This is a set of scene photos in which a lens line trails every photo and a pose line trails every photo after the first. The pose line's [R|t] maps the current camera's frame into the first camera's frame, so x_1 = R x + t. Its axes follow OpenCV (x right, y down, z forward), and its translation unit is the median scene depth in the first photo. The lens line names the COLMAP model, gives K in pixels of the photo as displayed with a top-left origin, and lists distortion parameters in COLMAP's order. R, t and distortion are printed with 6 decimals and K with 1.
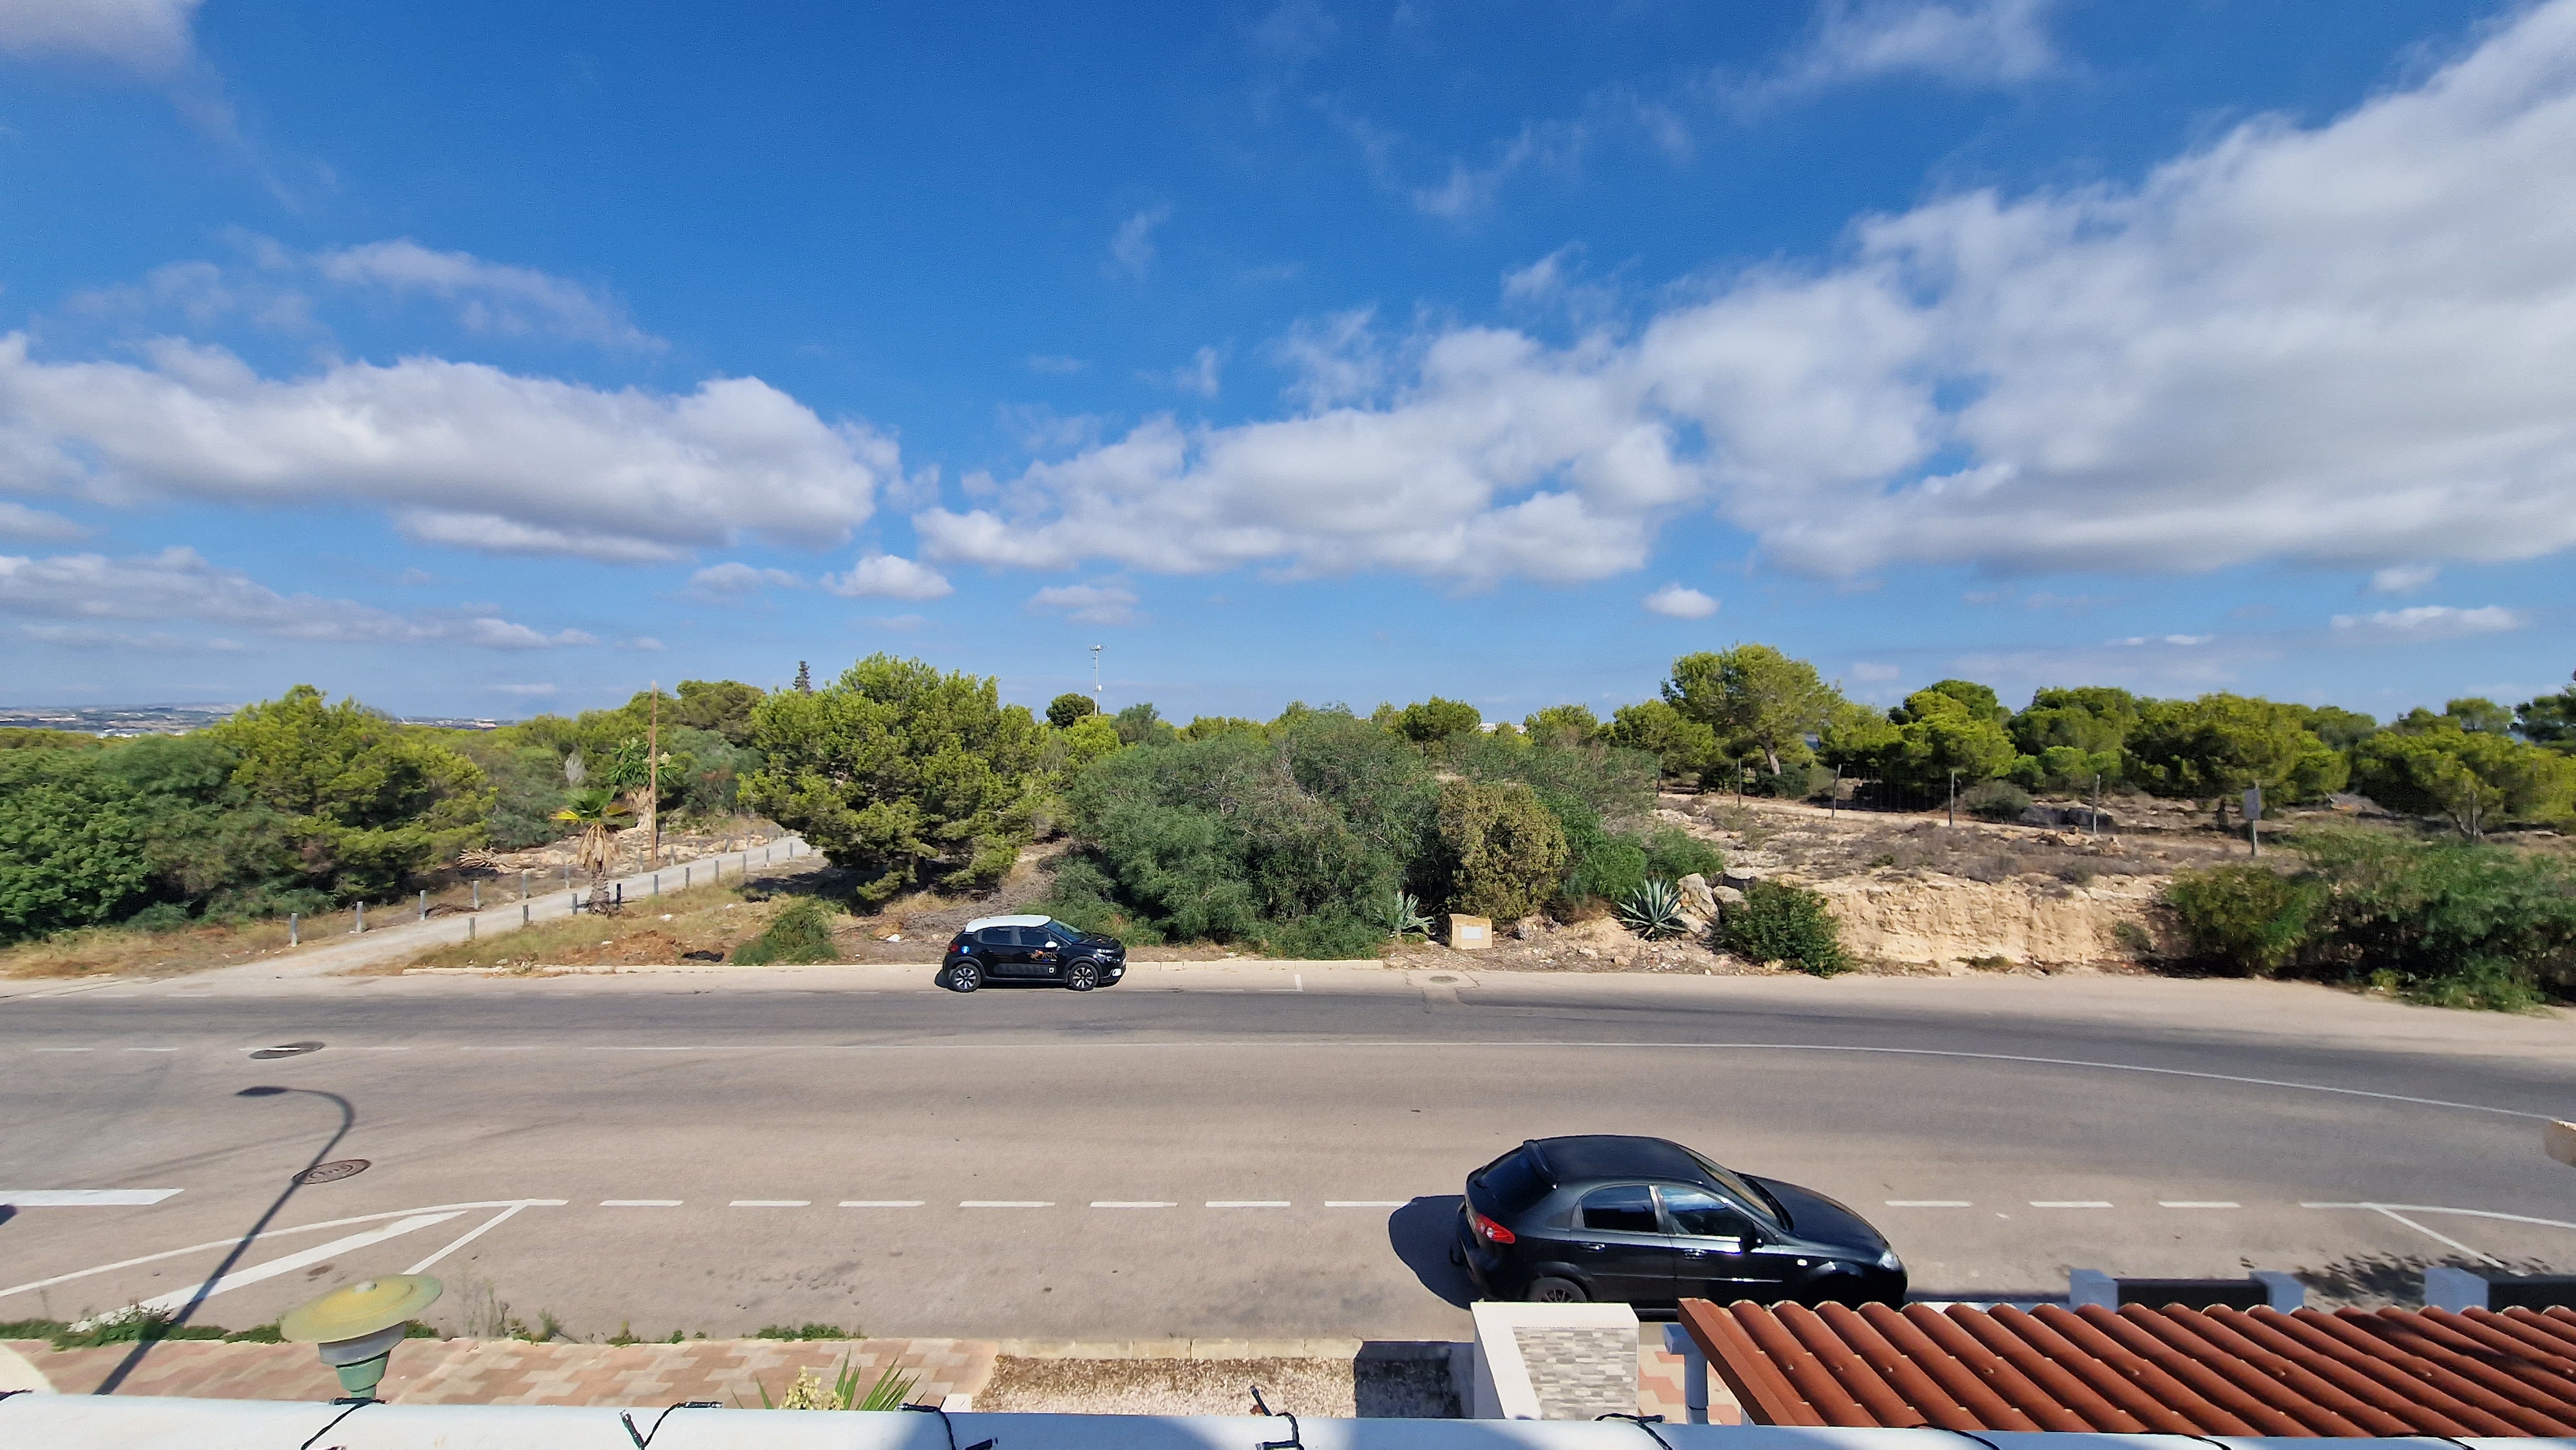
lens RADIAL K [[1055.1, 0, 1289.0], [0, 1055.1, 728.6], [0, 0, 1]] dist [0.003623, -0.003675]
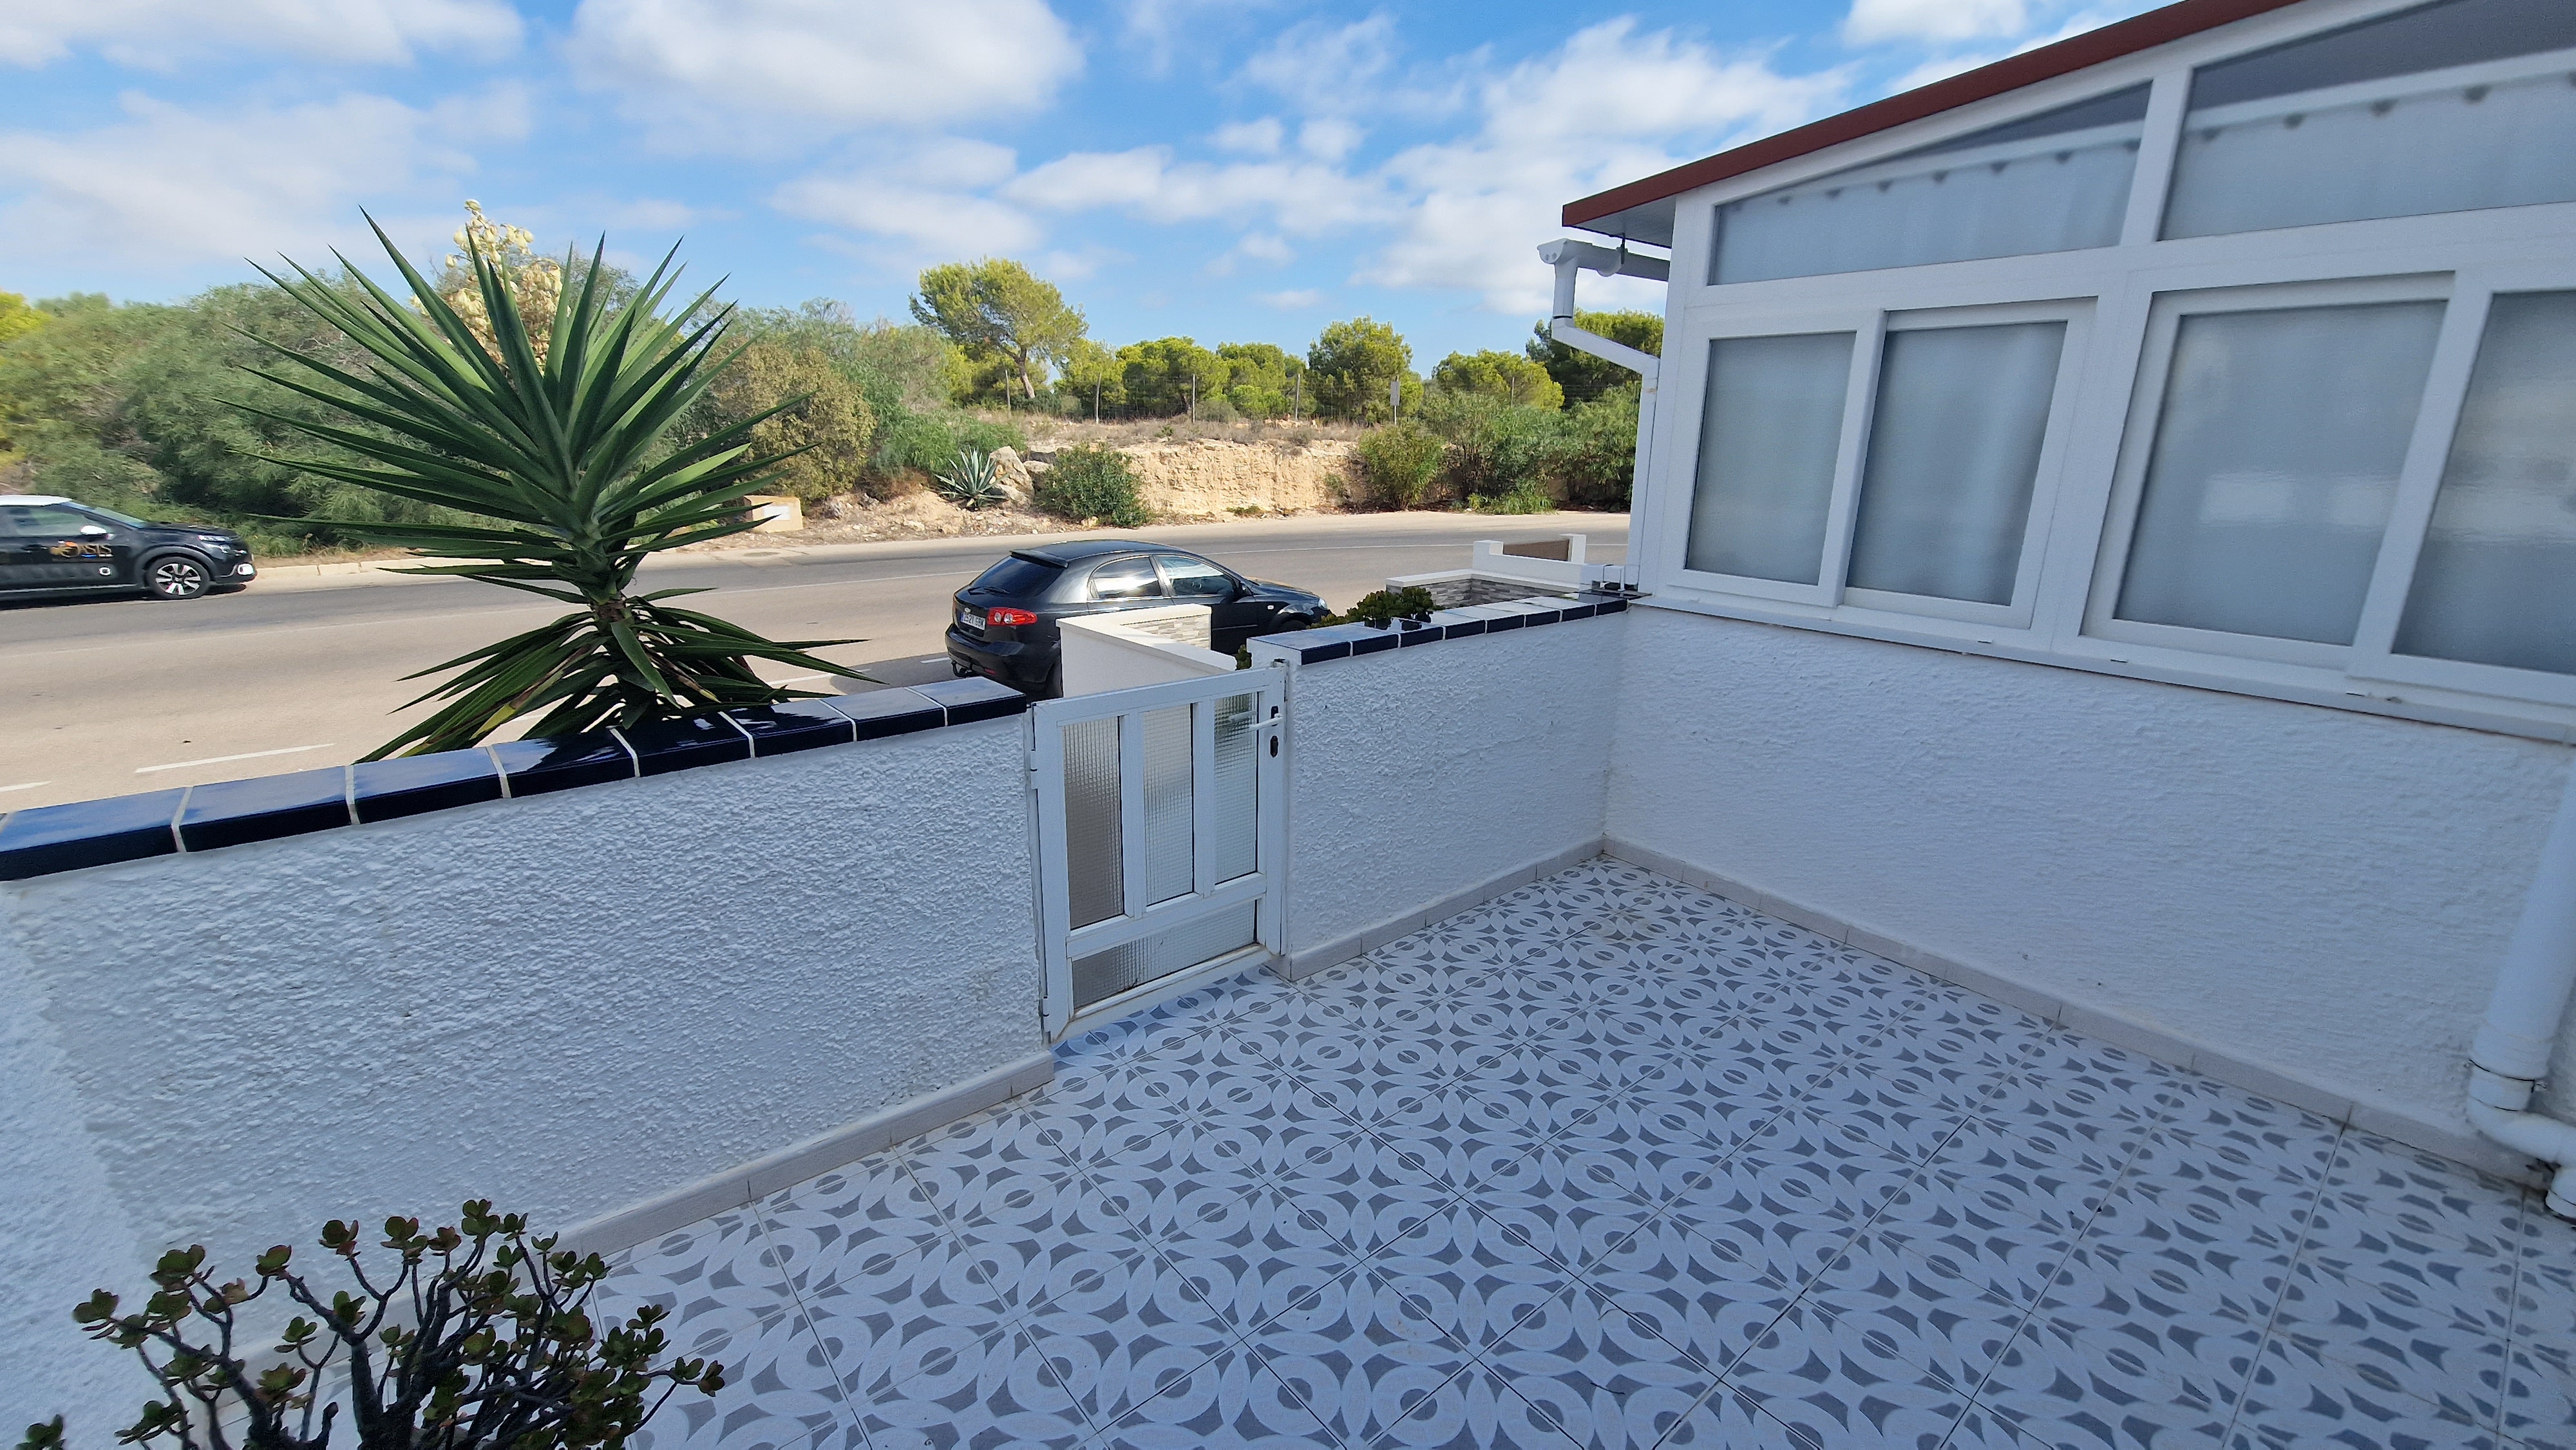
lens RADIAL K [[1055.1, 0, 1289.8], [0, 1055.1, 726.3], [0, 0, 1]] dist [0.003623, -0.003675]
pose [[0.758685, -0.171267, 0.628542, -0.072092], [-0.014192, 0.960250, 0.278781, 0.095930], [-0.651303, -0.220427, 0.726096, 0.040995]]
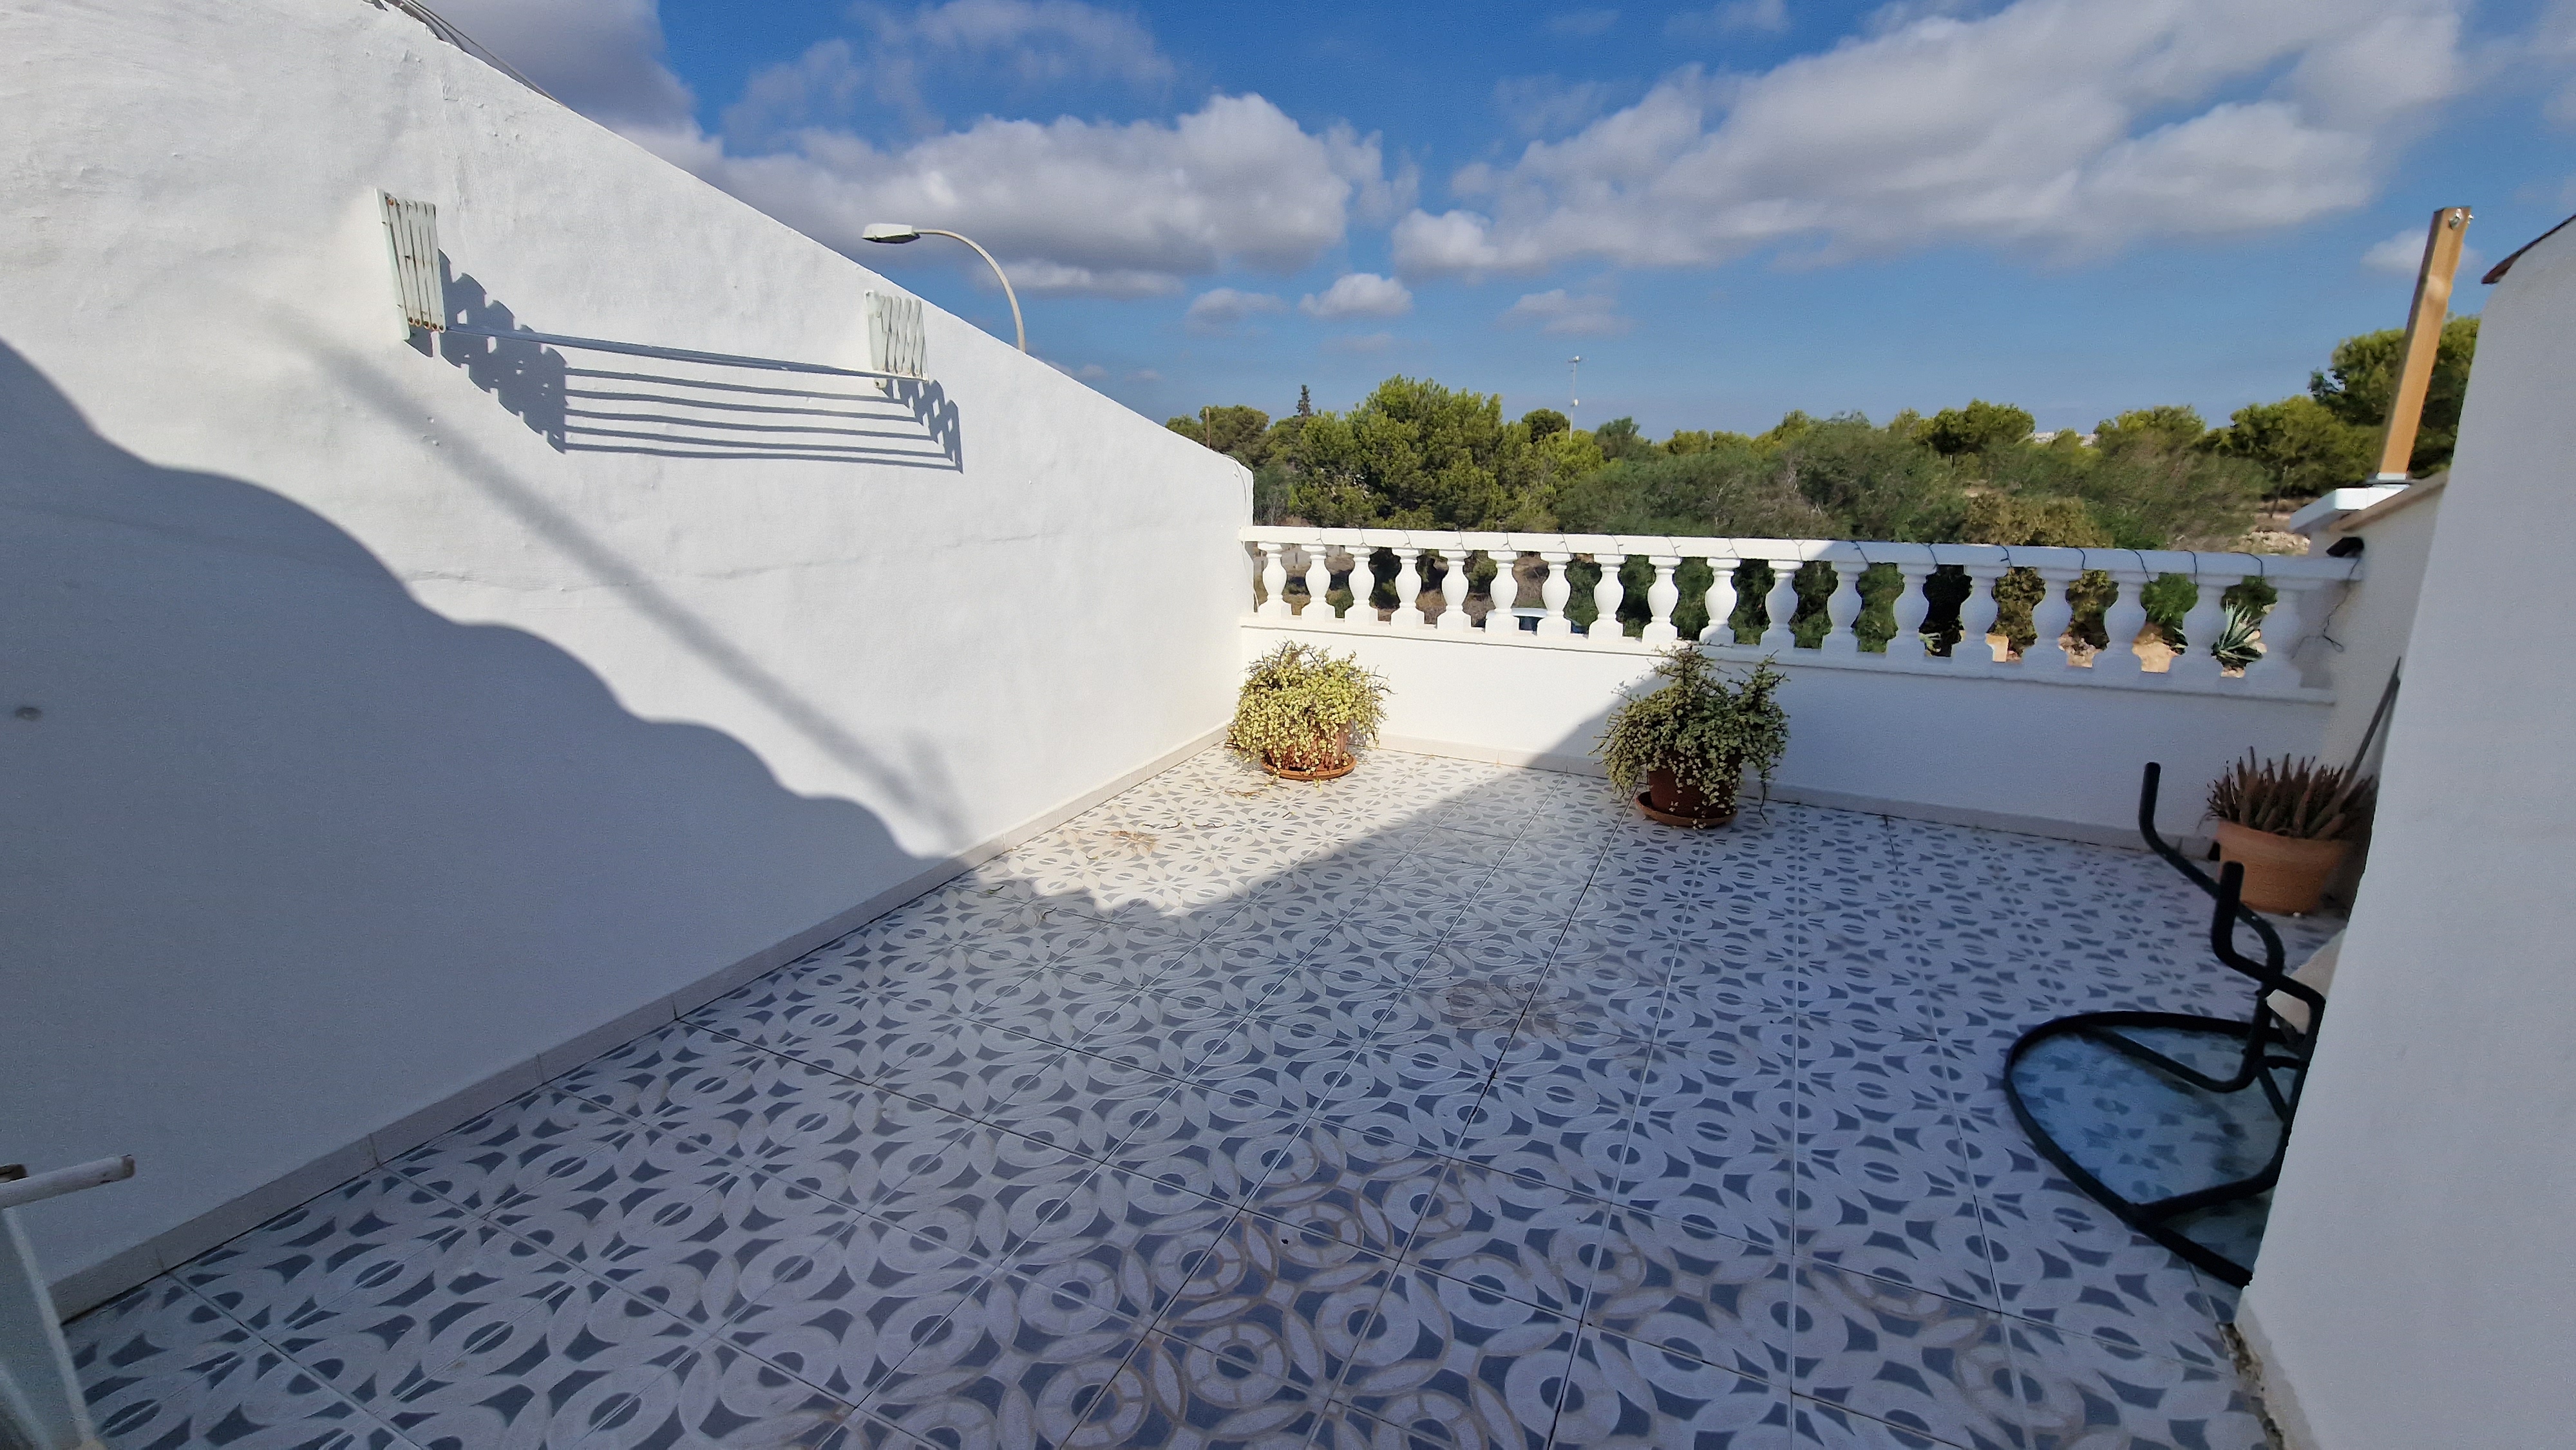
lens RADIAL K [[1055.1, 0, 1289.7], [0, 1055.1, 726.5], [0, 0, 1]] dist [0.003623, -0.003675]
pose [[0.913127, 0.090911, -0.397409, -0.016341], [0.013866, 0.967329, 0.253145, 0.003230], [0.407439, -0.236664, 0.882034, -0.128320]]
